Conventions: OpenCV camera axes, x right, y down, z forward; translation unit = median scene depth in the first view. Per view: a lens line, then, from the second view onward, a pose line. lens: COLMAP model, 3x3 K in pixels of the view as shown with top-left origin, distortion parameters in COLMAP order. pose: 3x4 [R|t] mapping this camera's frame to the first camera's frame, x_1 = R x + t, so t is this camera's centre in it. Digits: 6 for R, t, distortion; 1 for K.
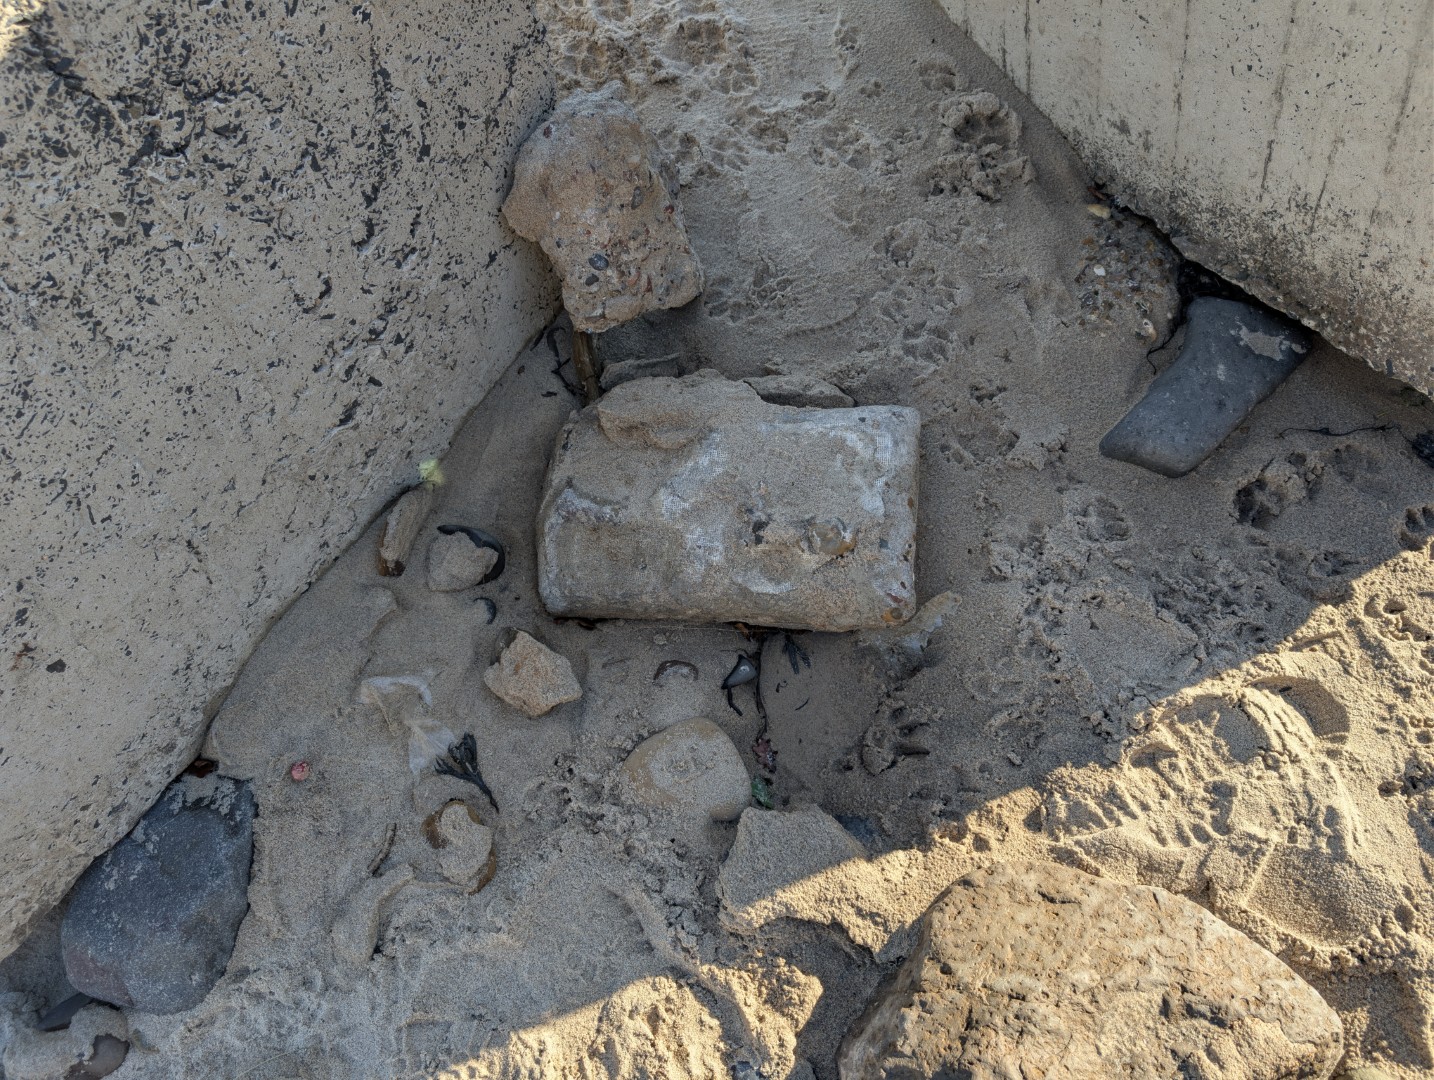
lens RADIAL K [[1021.5, 0, 725.6], [0, 1021.5, 545.0], [0, 0, 1]] dist [0.022232, -0.019173]
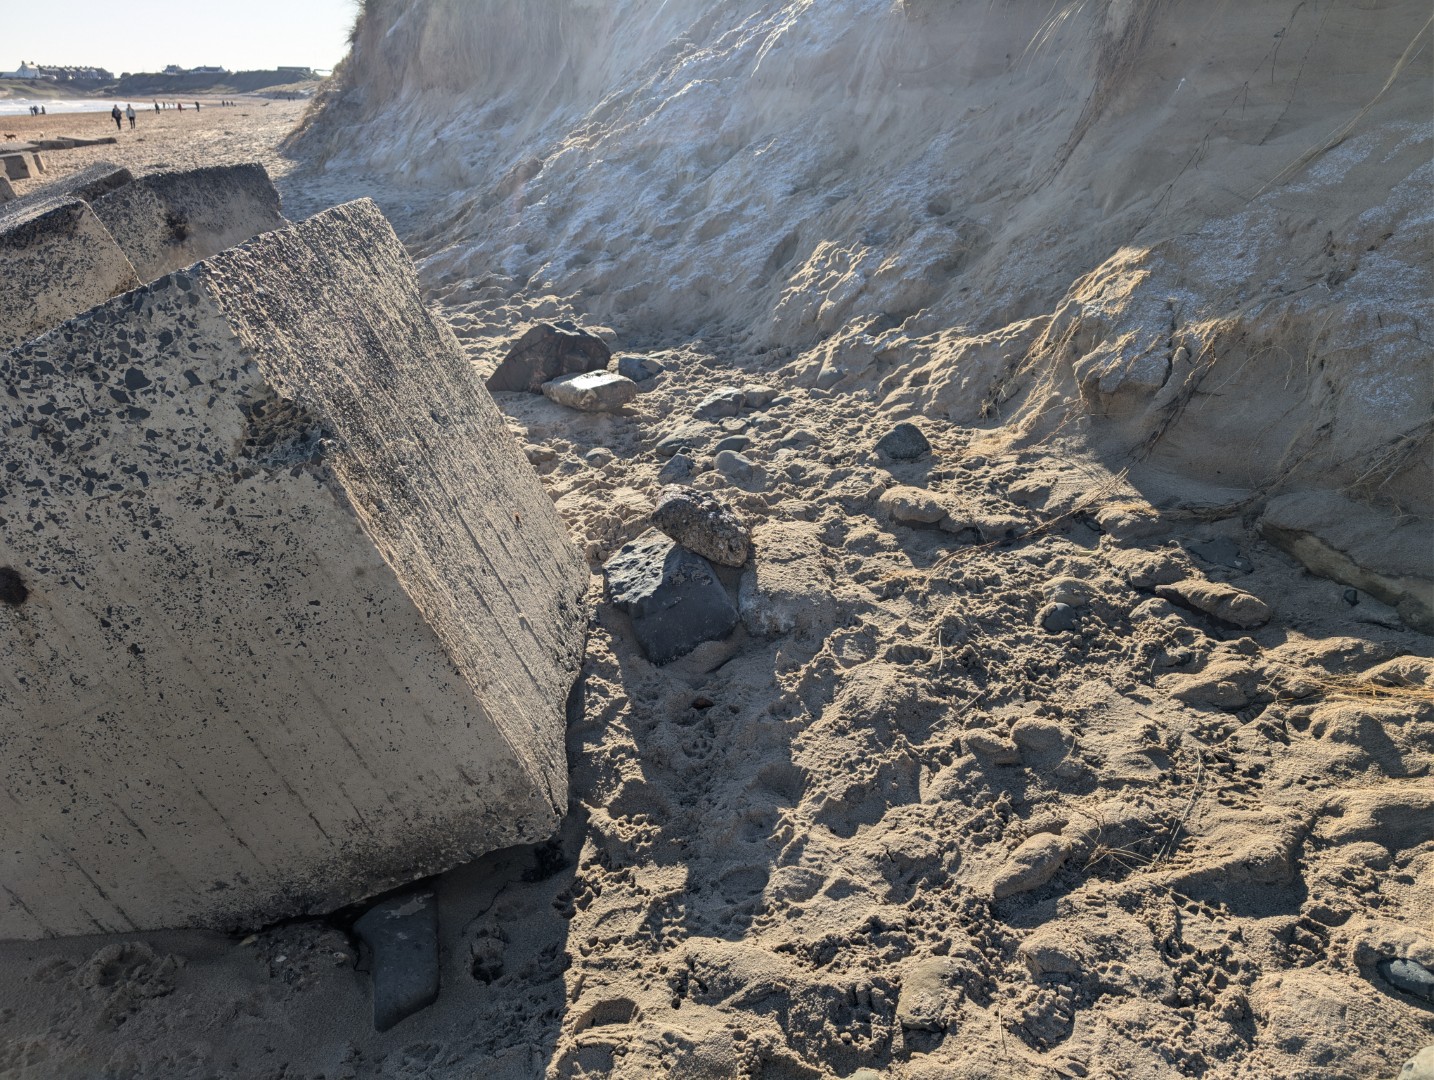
lens RADIAL K [[1021.5, 0, 710.0], [0, 1021.5, 546.6], [0, 0, 1]] dist [0.022232, -0.019173]
pose [[0.471692, -0.337863, 0.814466, -0.316801], [0.827104, 0.489686, -0.275876, 0.343569], [-0.305624, 0.803776, 0.510429, -0.311016]]
